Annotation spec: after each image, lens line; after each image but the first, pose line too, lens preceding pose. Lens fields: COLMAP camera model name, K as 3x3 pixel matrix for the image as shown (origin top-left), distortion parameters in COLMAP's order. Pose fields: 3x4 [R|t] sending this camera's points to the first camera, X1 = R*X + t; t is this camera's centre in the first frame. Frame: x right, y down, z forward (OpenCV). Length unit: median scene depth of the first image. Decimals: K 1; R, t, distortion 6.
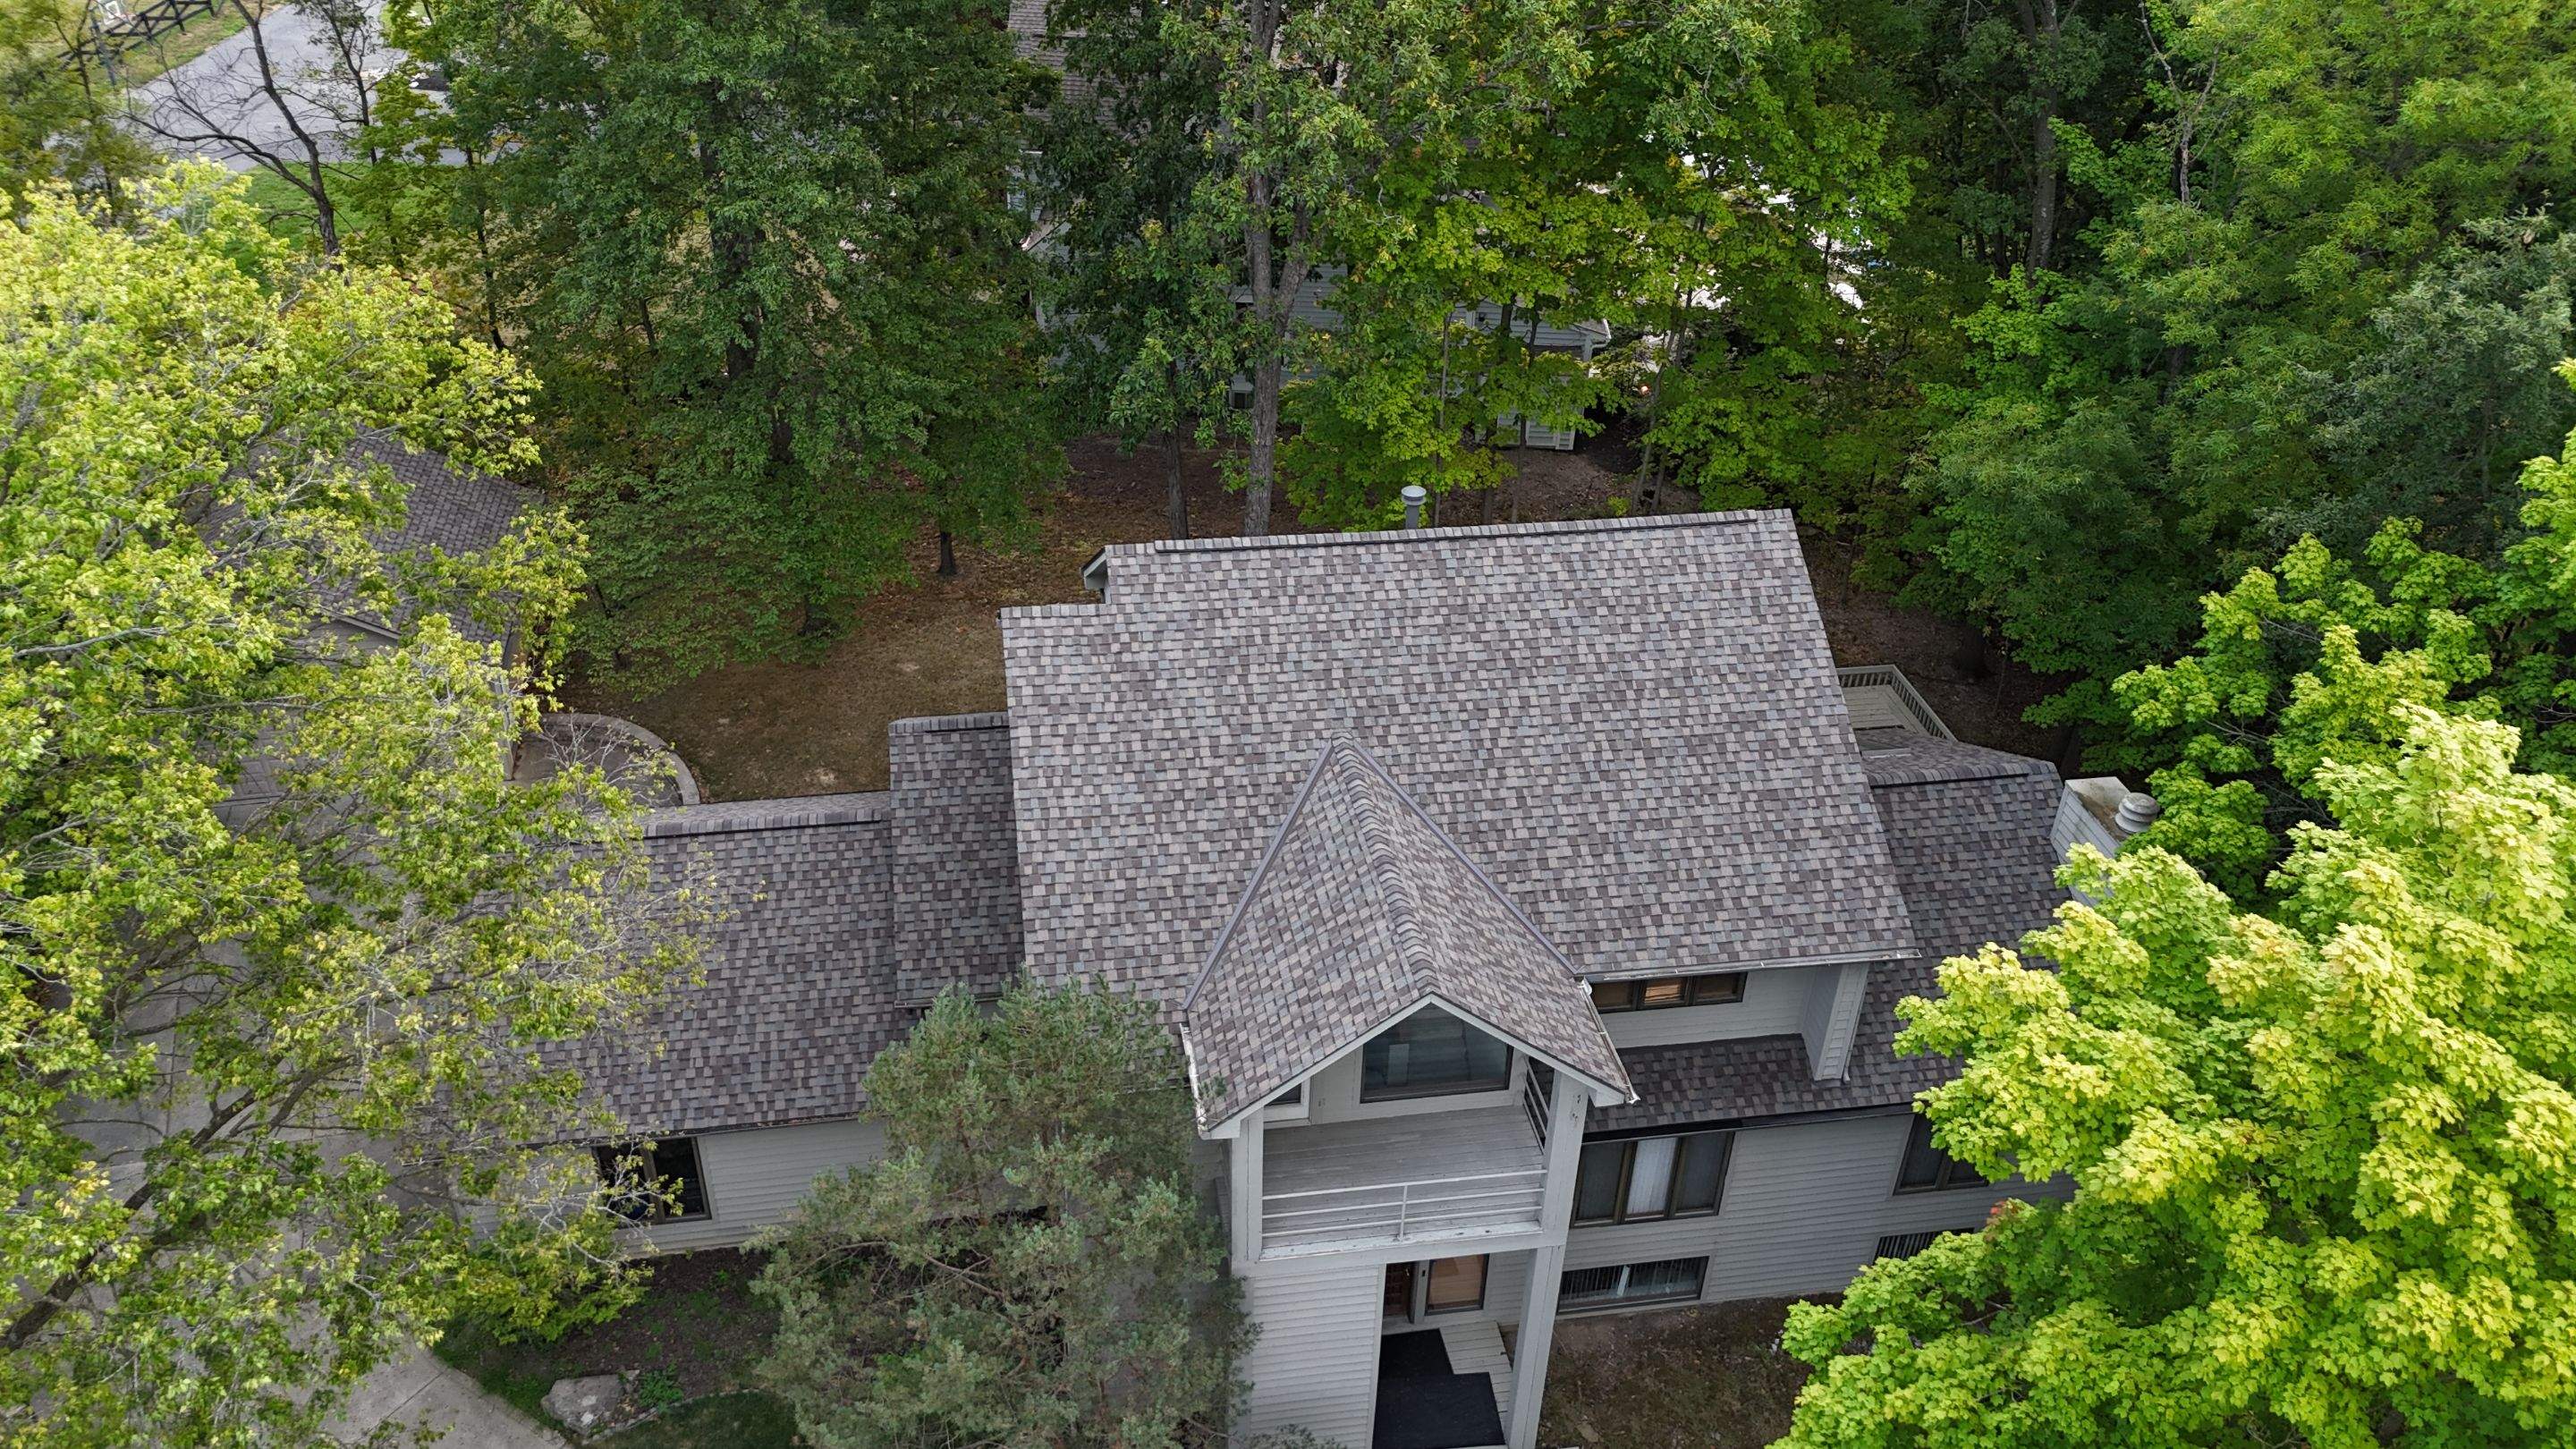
lens RADIAL K [[1885.0, 0, 1285.8], [0, 1885.0, 713.1], [0, 0, 1]] dist [0.074147, -0.069819]
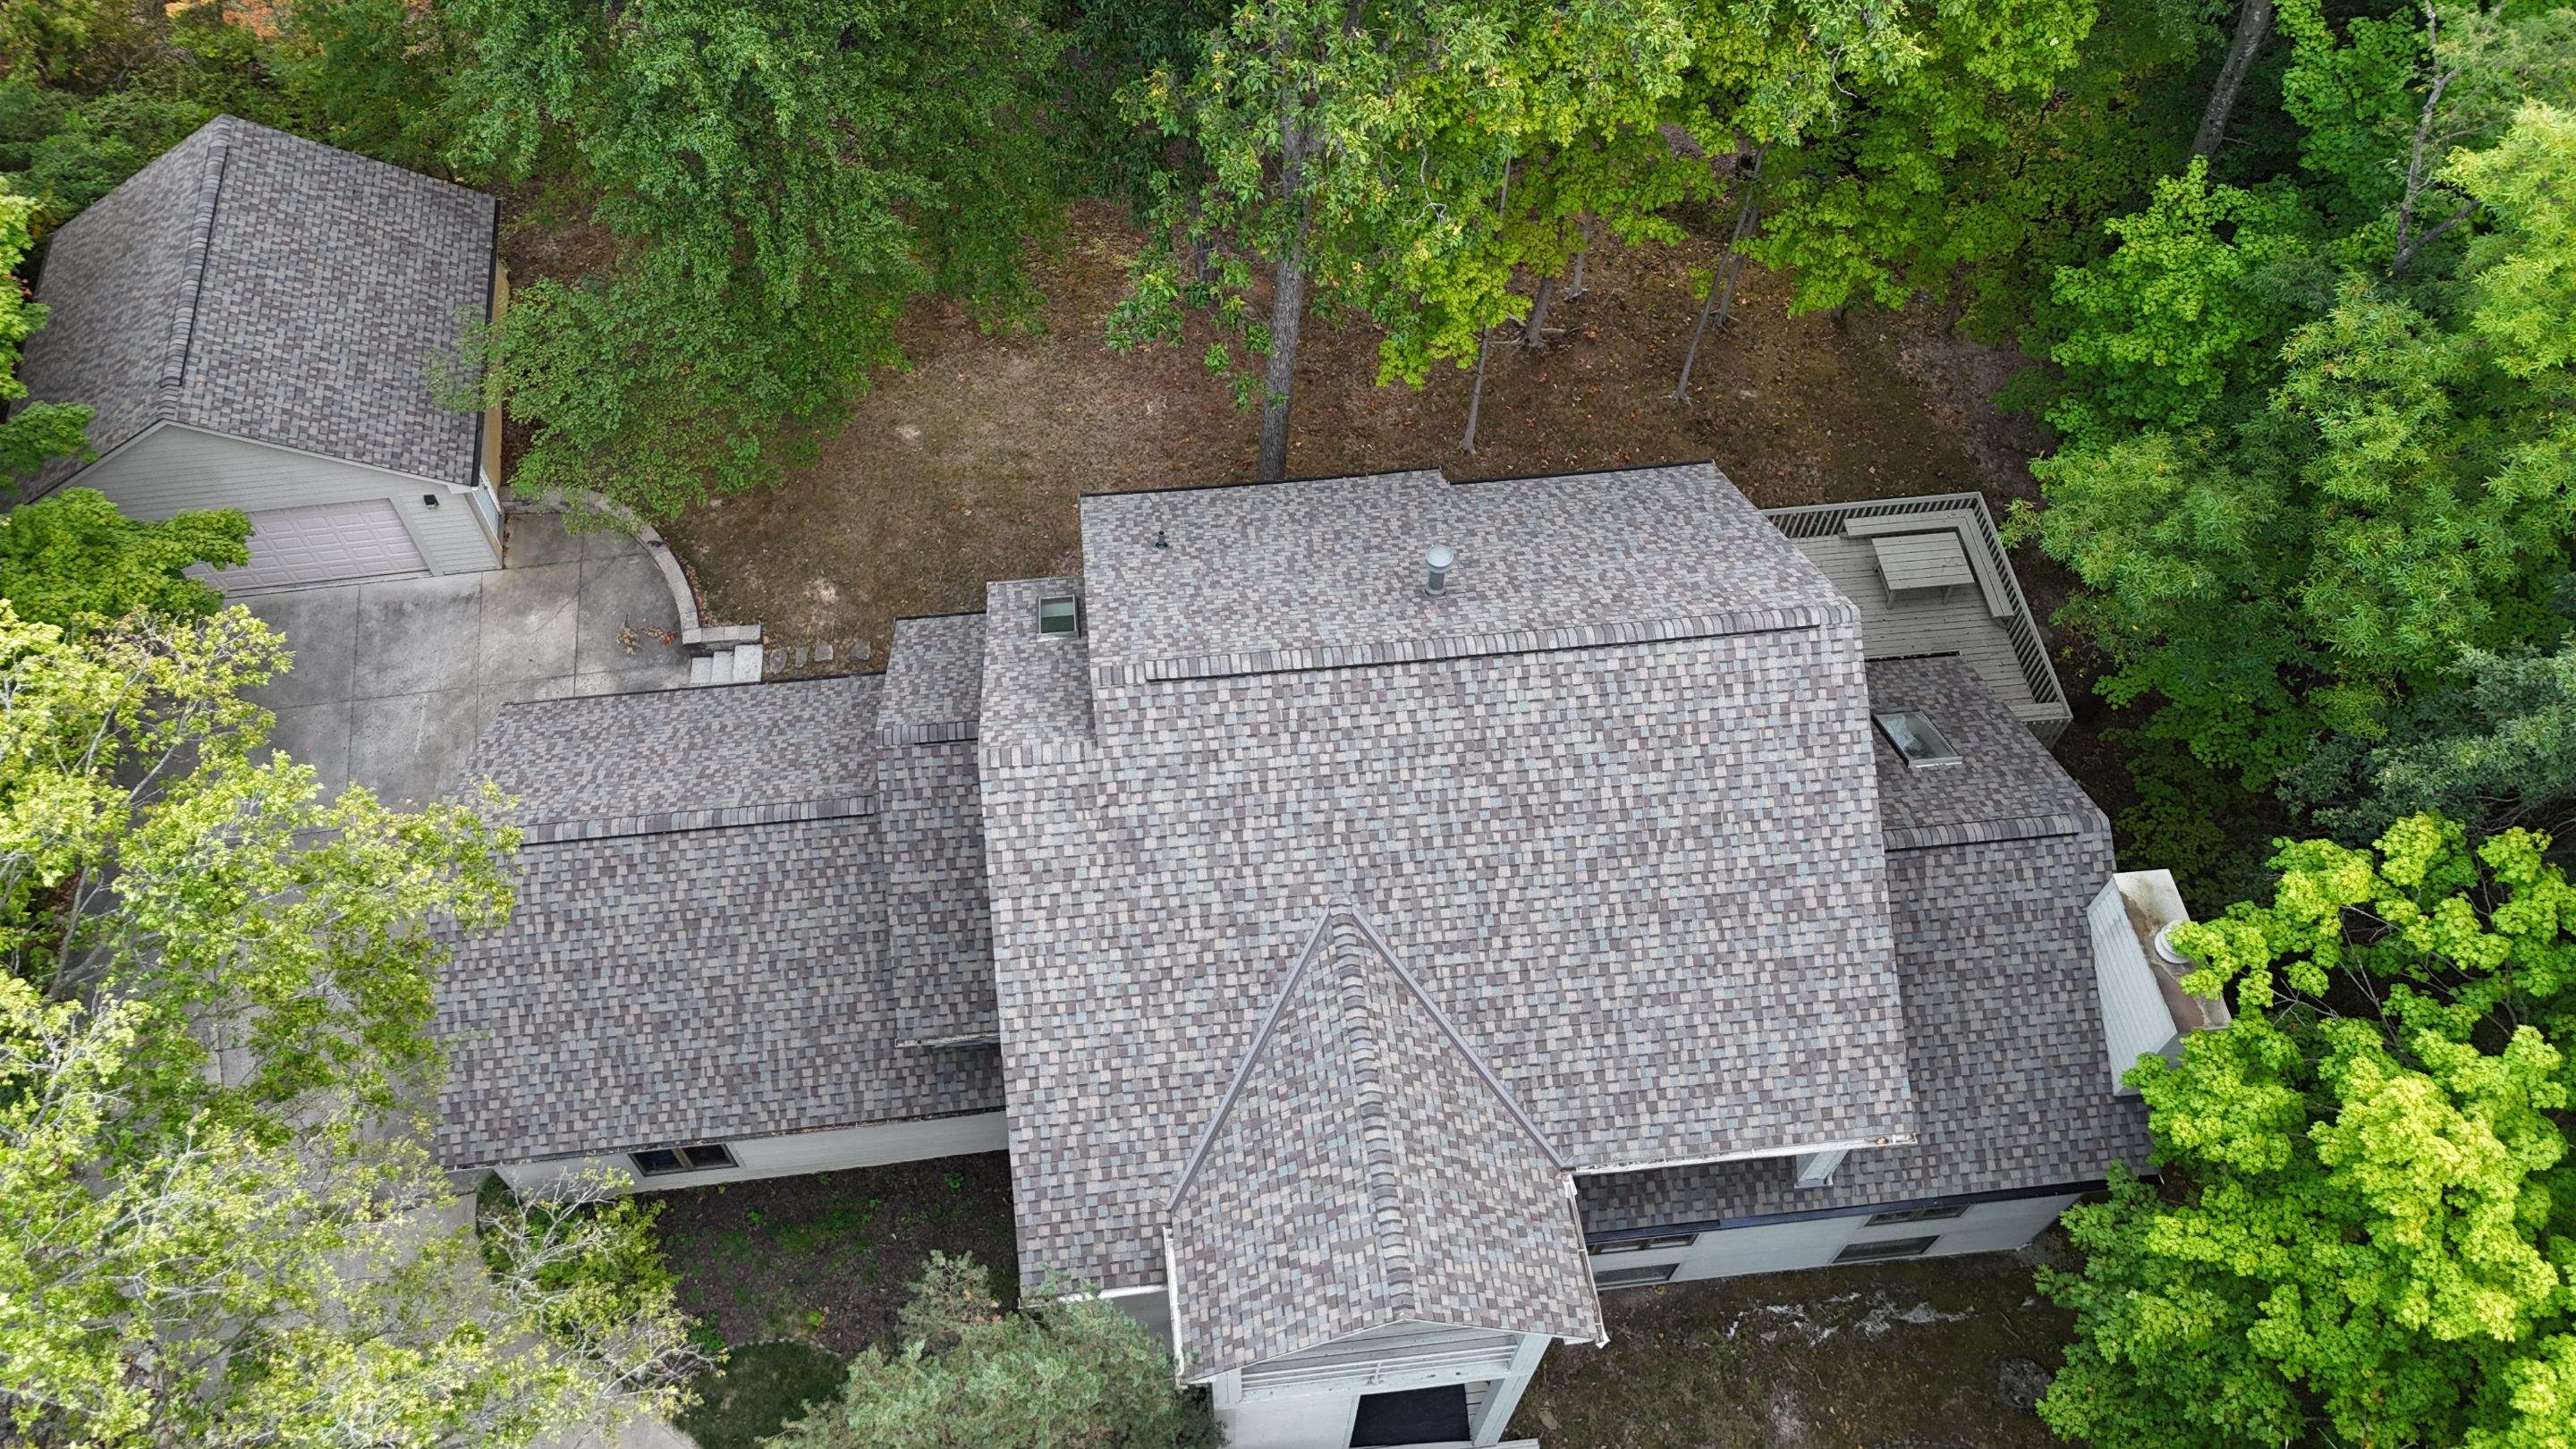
lens RADIAL K [[1885.0, 0, 1289.9], [0, 1885.0, 715.0], [0, 0, 1]] dist [0.074147, -0.069819]
pose [[0.999032, 0.035731, -0.025649, 0.024590], [-0.022245, 0.913521, 0.406183, -0.443605], [0.037944, -0.405220, 0.913432, 0.164570]]
